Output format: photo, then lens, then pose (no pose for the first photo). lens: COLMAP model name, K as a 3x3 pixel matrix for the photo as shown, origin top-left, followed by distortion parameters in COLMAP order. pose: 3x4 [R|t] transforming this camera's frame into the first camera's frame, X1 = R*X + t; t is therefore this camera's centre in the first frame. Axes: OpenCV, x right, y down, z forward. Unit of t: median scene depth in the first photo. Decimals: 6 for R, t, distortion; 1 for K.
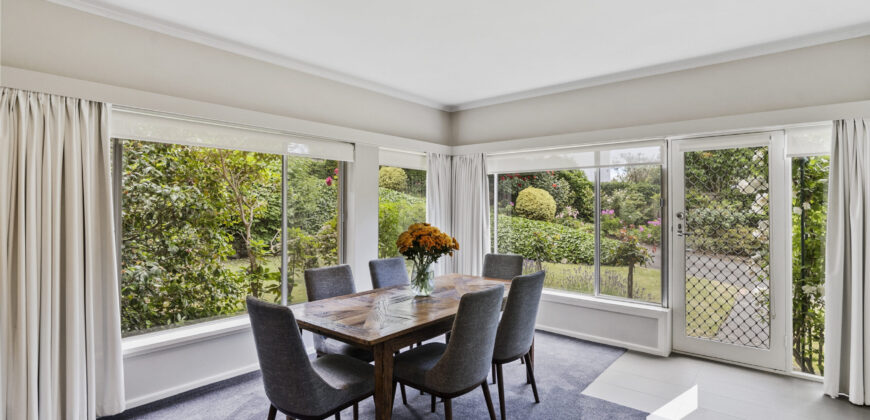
lens RADIAL K [[419.4, 0, 435.3], [0, 419.4, 202.9], [0, 0, 1]] dist [0.001573, 0.000608]
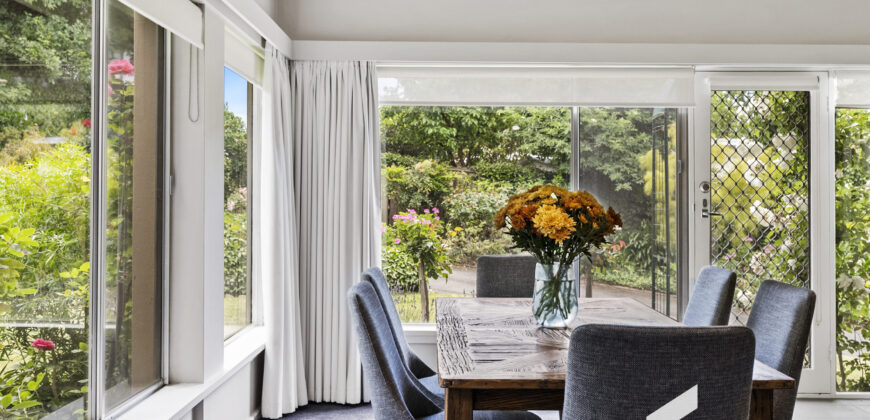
lens RADIAL K [[886.7, 0, 434.7], [0, 886.7, 186.9], [0, 0, 1]] dist [0.046422, 0.001967]
pose [[0.764187, 0.013418, 0.644856, -0.606213], [-0.010627, 0.999910, -0.008212, 0.043957], [-0.644908, -0.000577, 0.764260, 0.191737]]
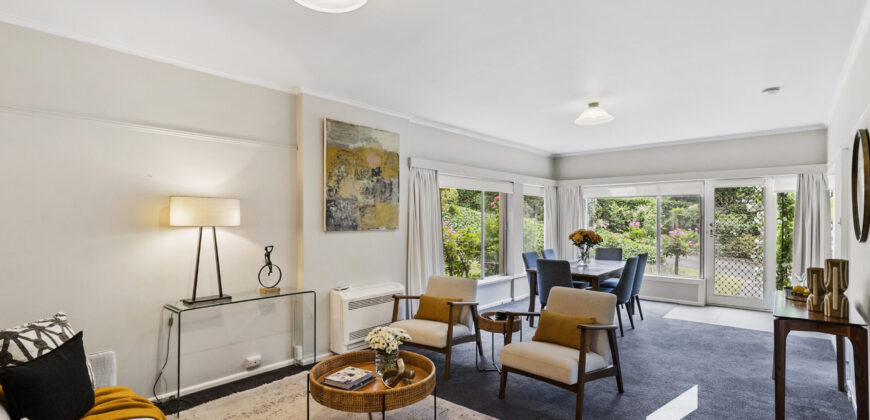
lens RADIAL K [[417.2, 0, 424.3], [0, 417.2, 223.7], [0, 0, 1]] dist [-0.002878, -0.000178]
pose [[0.999677, -0.003142, -0.025228, -0.525485], [0.003616, 0.999818, 0.018749, -0.010037], [0.025164, -0.018834, 0.999506, -0.700847]]
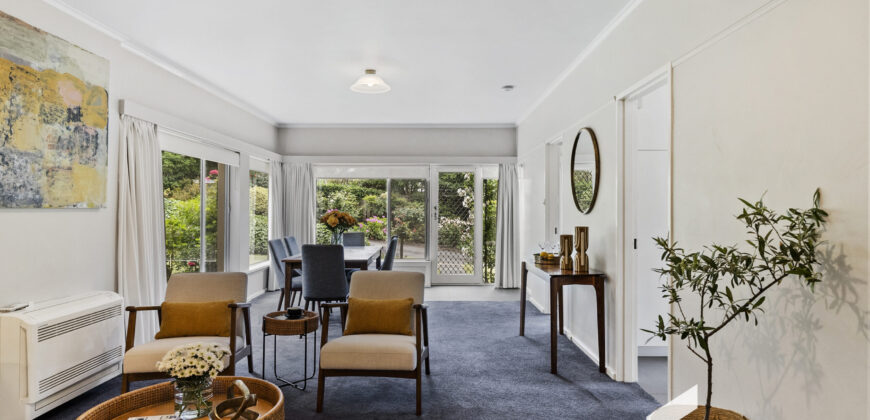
lens RADIAL K [[504.9, 0, 439.4], [0, 504.9, 206.6], [0, 0, 1]] dist [0.000597, 0.000413]
pose [[0.756506, 0.003684, 0.653977, -0.777101], [-0.005281, 0.999986, 0.000477, 0.022024], [-0.653966, -0.003814, 0.756515, -0.612469]]
